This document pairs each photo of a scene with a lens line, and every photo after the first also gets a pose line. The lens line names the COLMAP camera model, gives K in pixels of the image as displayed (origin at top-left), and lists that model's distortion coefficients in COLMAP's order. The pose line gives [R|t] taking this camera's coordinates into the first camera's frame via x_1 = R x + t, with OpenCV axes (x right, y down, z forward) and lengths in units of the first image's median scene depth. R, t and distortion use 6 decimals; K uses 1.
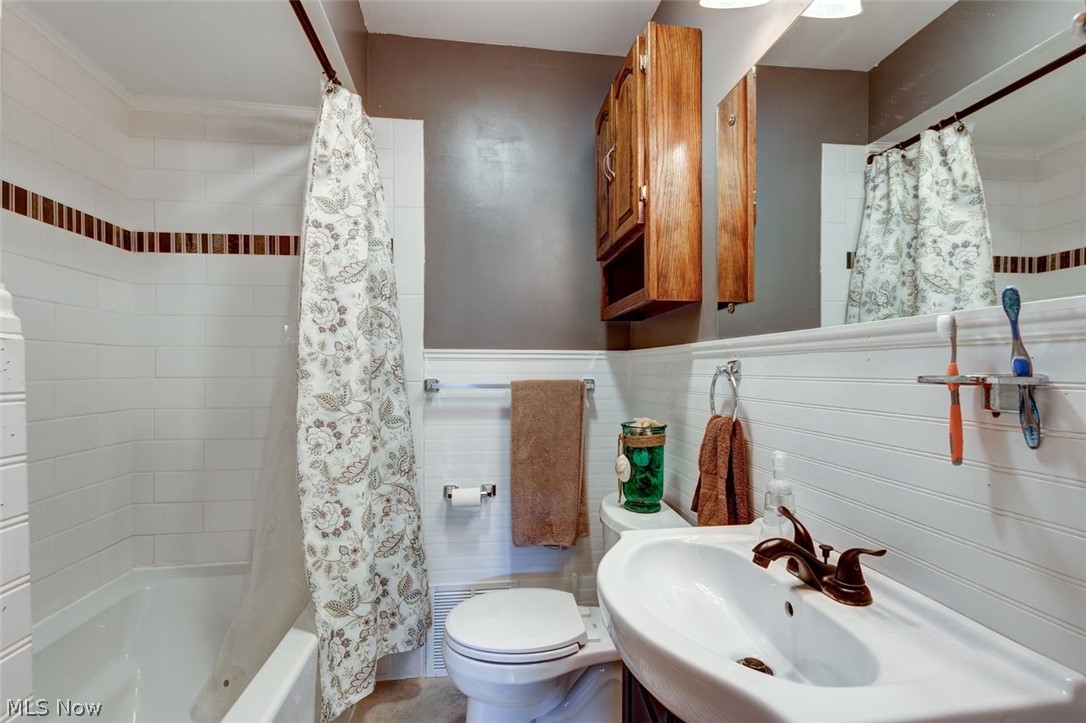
lens RADIAL K [[494.6, 0, 538.8], [0, 494.6, 376.1], [0, 0, 1]] dist [-0.000504, 0.000094]
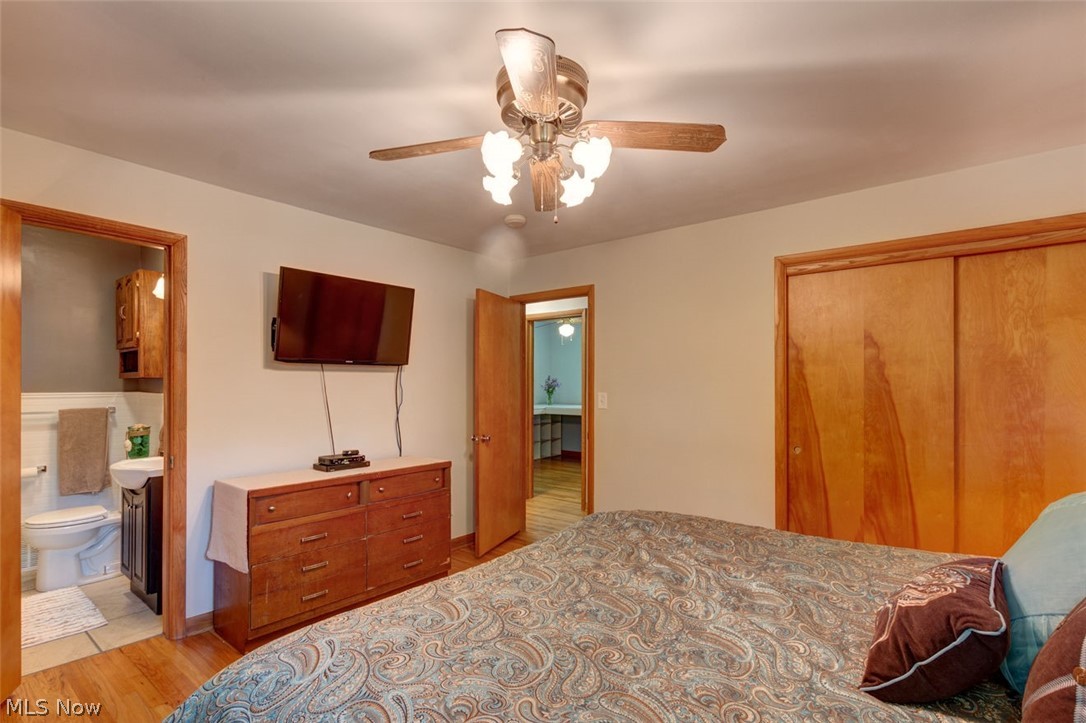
lens RADIAL K [[524.8, 0, 545.0], [0, 524.8, 378.9], [0, 0, 1]] dist [0.000014, -0.001037]
pose [[0.718153, 0.002910, 0.695879, -0.127693], [0.004771, 0.999947, -0.009106, -0.088599], [-0.695869, 0.009860, 0.718101, -1.930233]]
